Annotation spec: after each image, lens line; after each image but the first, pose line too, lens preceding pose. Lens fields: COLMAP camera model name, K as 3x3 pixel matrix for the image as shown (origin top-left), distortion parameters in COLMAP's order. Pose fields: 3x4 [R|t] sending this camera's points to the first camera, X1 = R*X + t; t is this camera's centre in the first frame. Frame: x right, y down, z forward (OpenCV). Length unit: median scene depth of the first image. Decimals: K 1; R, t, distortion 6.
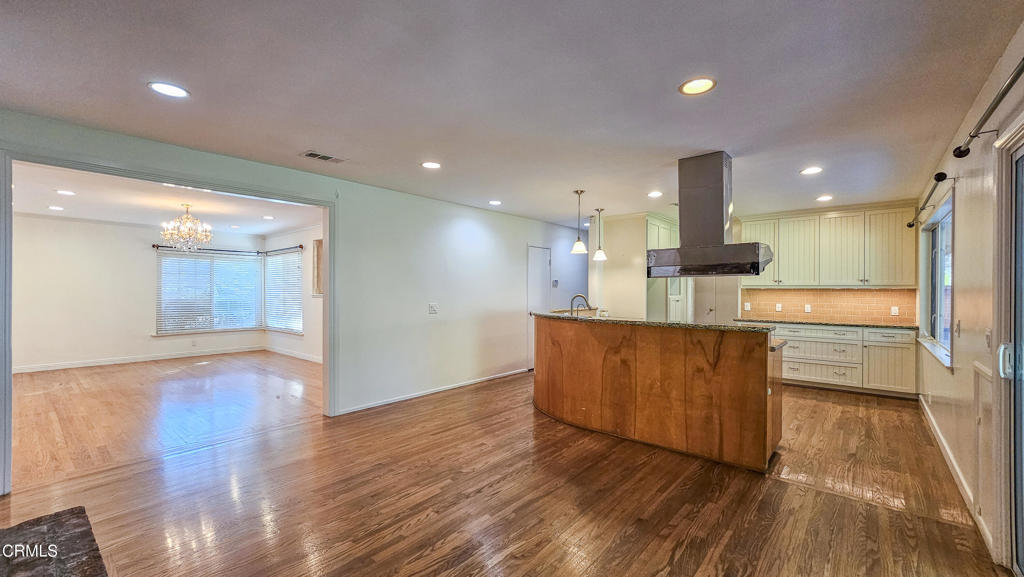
lens RADIAL K [[422.4, 0, 516.8], [0, 422.4, 291.1], [0, 0, 1]] dist [0.000477, 0.000347]
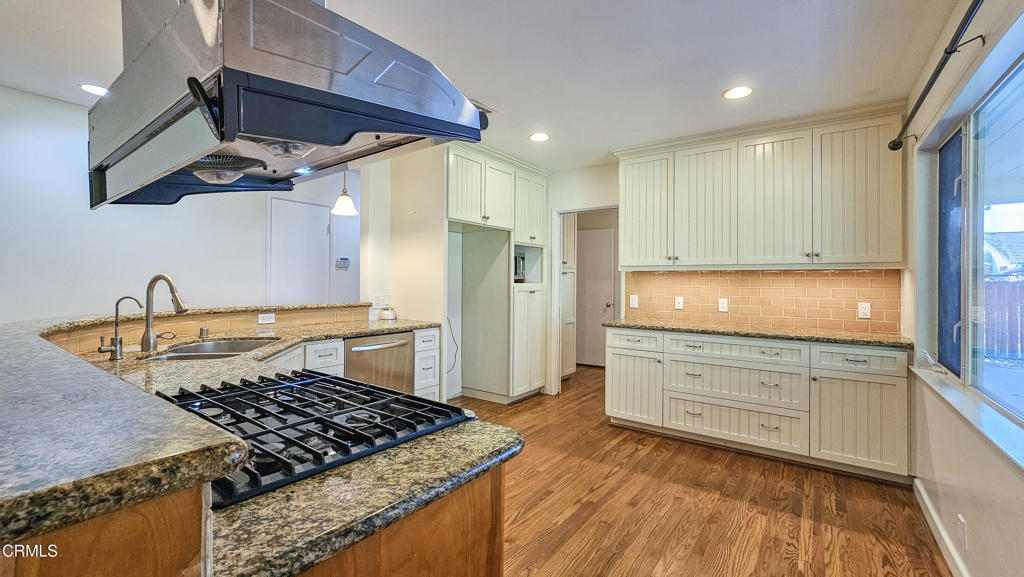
lens RADIAL K [[420.1, 0, 514.2], [0, 420.1, 278.8], [0, 0, 1]] dist [-0.014579, 0.000113]
pose [[0.998049, 0.003023, 0.062369, 0.436255], [-0.002447, 0.999954, -0.009307, 0.013154], [-0.062394, 0.009137, 0.998010, 0.525228]]
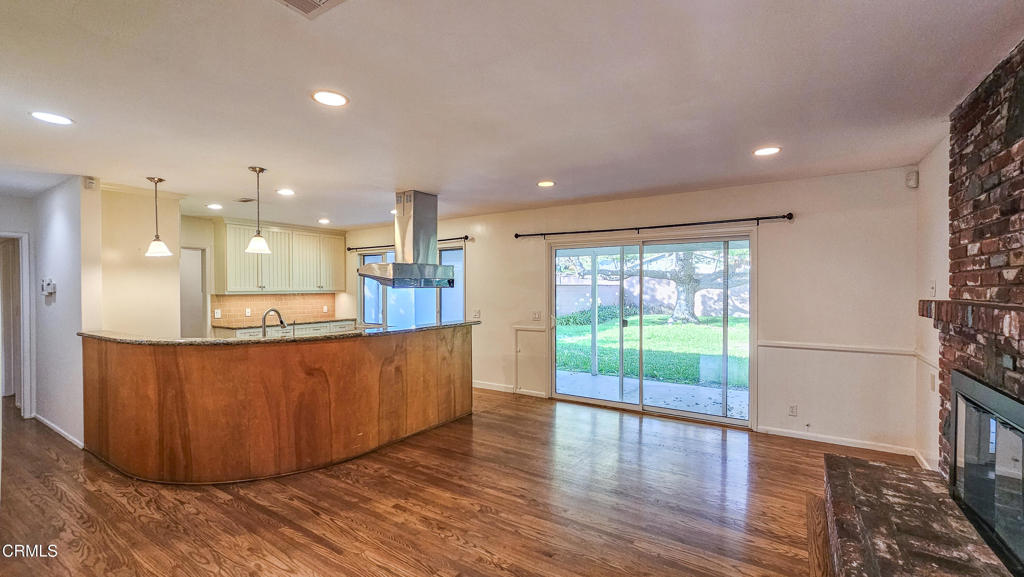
lens RADIAL K [[422.4, 0, 516.8], [0, 422.4, 291.1], [0, 0, 1]] dist [0.000477, 0.000347]
pose [[-0.114127, -0.011661, 0.993398, -0.591538], [0.006324, 0.999902, 0.012464, -0.027080], [-0.993446, 0.007705, -0.114042, 0.589434]]
